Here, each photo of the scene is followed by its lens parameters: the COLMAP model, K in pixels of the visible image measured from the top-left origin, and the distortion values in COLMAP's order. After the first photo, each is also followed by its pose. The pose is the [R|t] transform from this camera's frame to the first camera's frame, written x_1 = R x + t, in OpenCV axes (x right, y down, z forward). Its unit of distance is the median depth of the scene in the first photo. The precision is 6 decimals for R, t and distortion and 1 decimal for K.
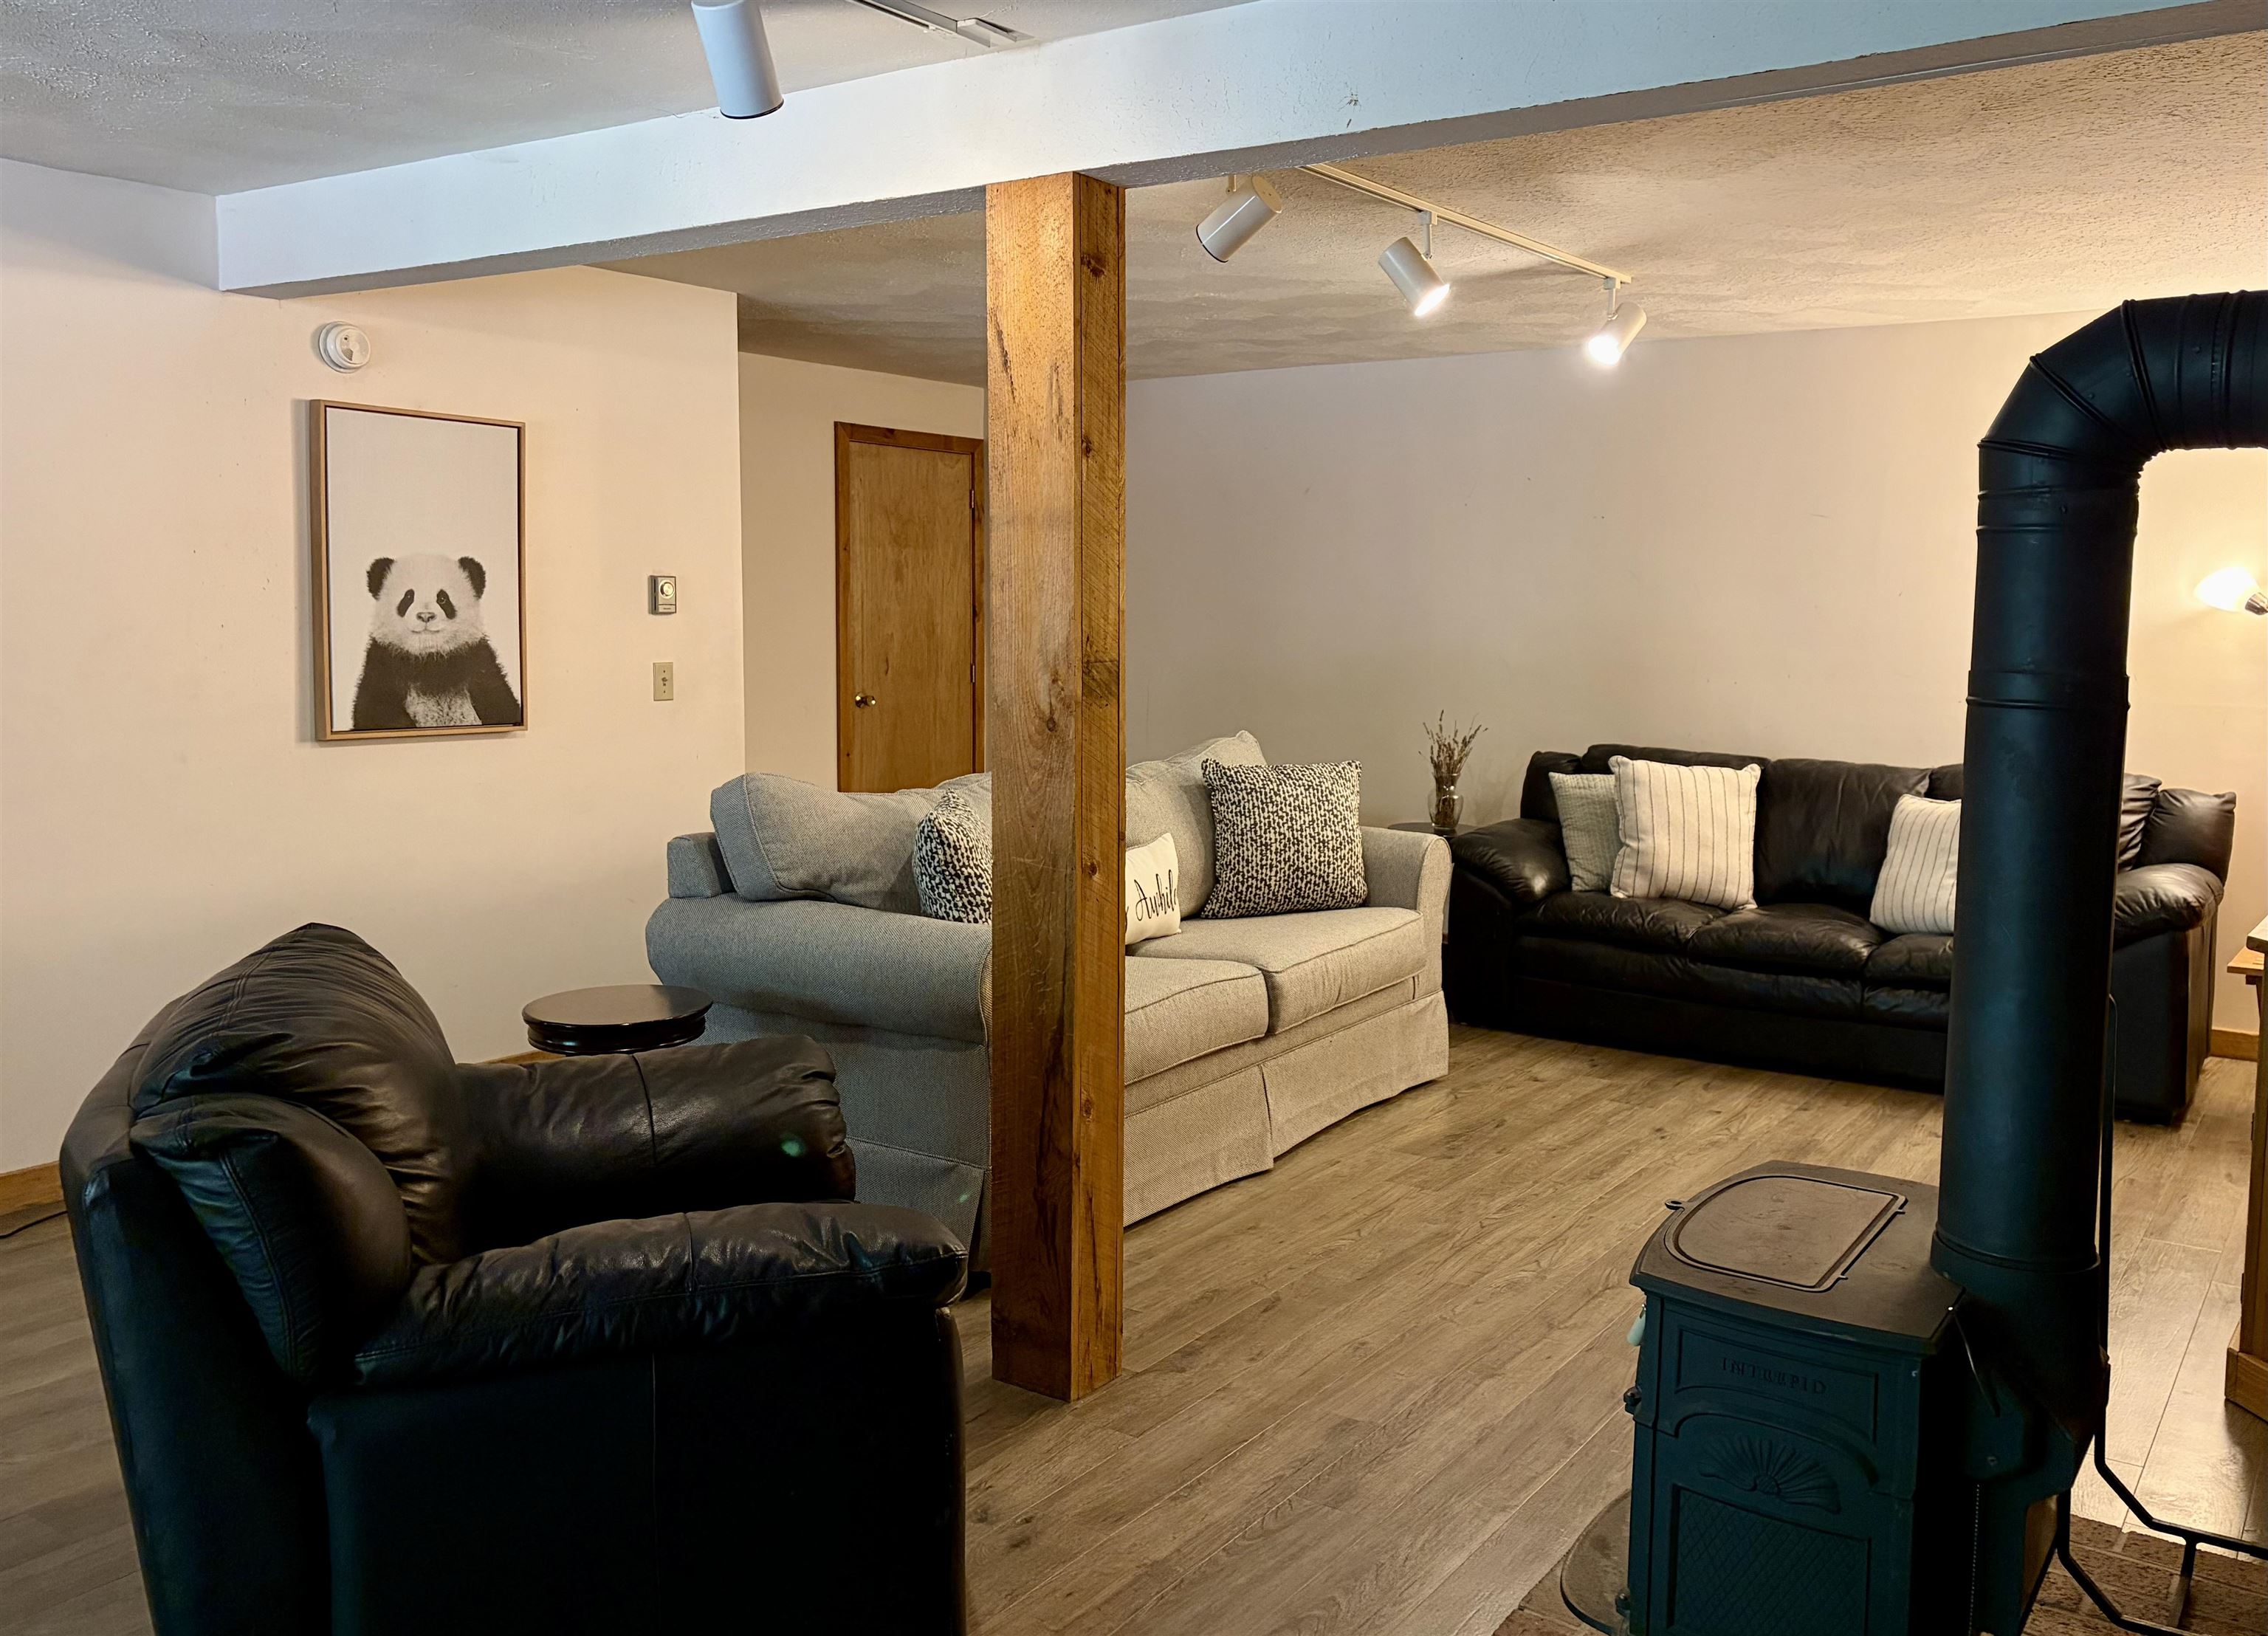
lens RADIAL K [[1879.7, 0, 1134.0], [0, 1879.7, 818.0], [0, 0, 1]] dist [-0.026927, -0.004661]
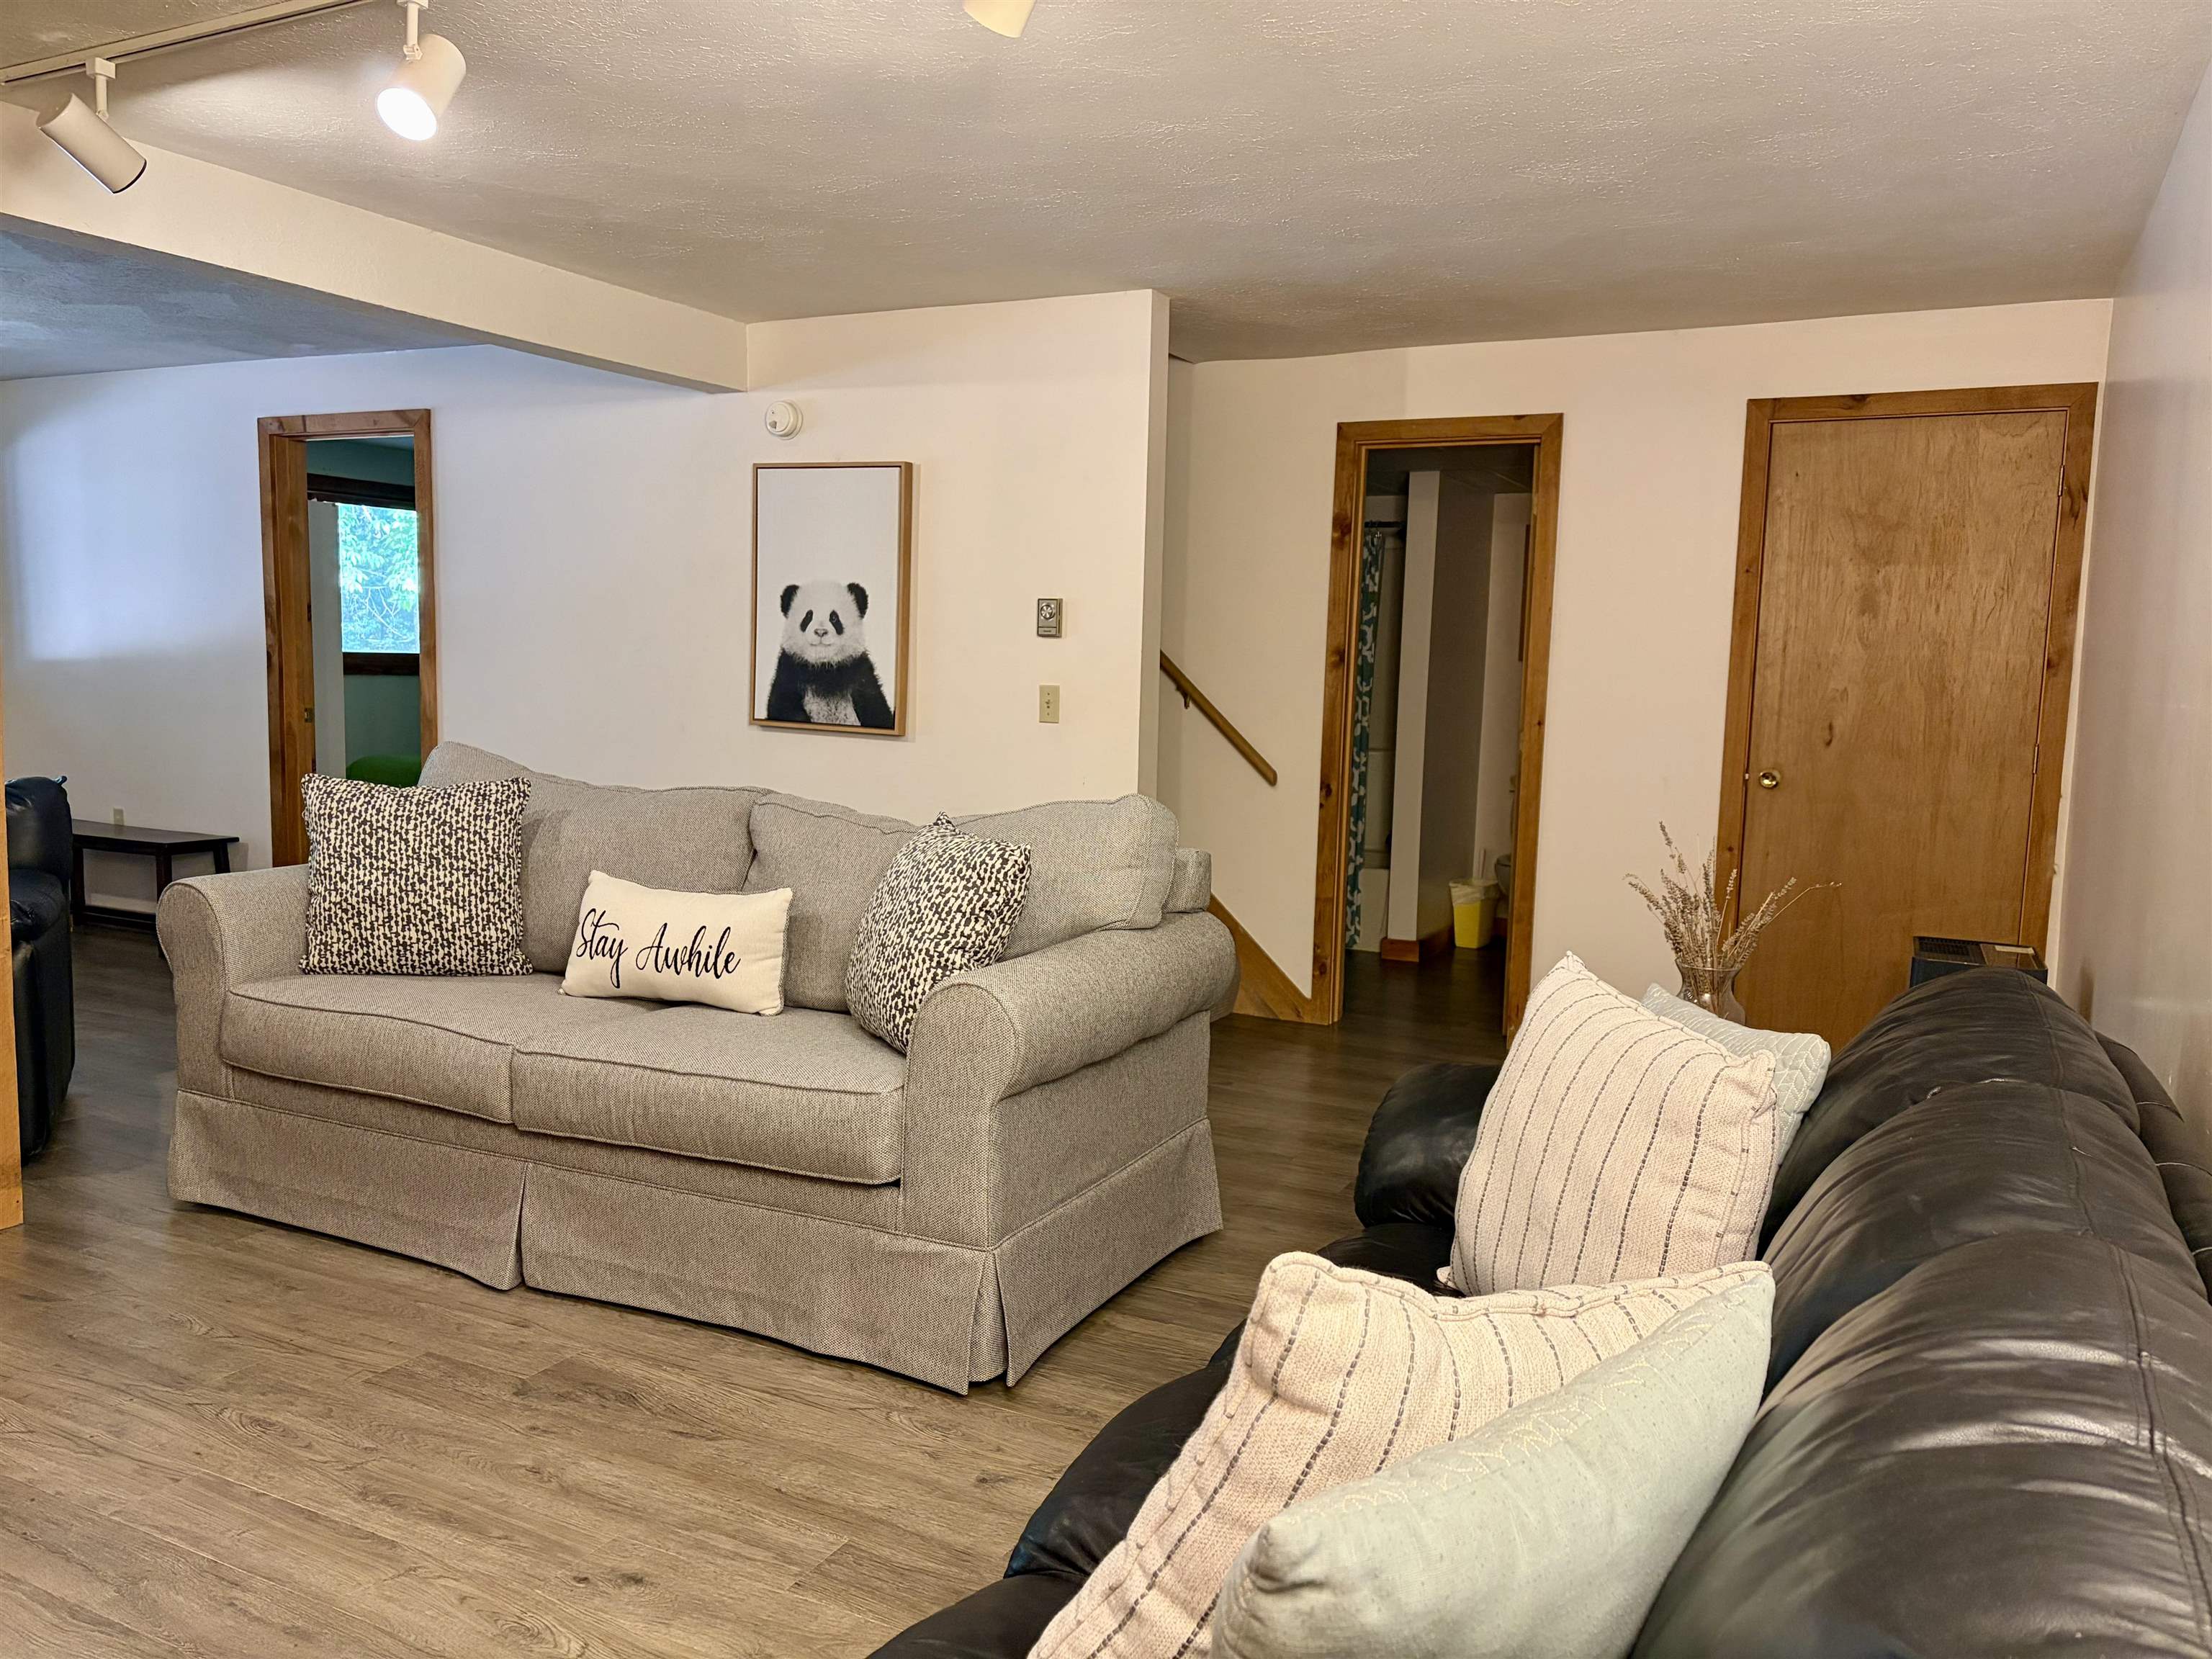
lens RADIAL K [[1670.8, 0, 1119.1], [0, 1670.8, 843.3], [0, 0, 1]] dist [0.048319, -0.043522]
pose [[0.138033, 0.104031, -0.984949, 0.732927], [-0.140171, 0.986510, 0.084552, -0.090819], [0.980458, 0.126391, 0.150753, 1.035388]]
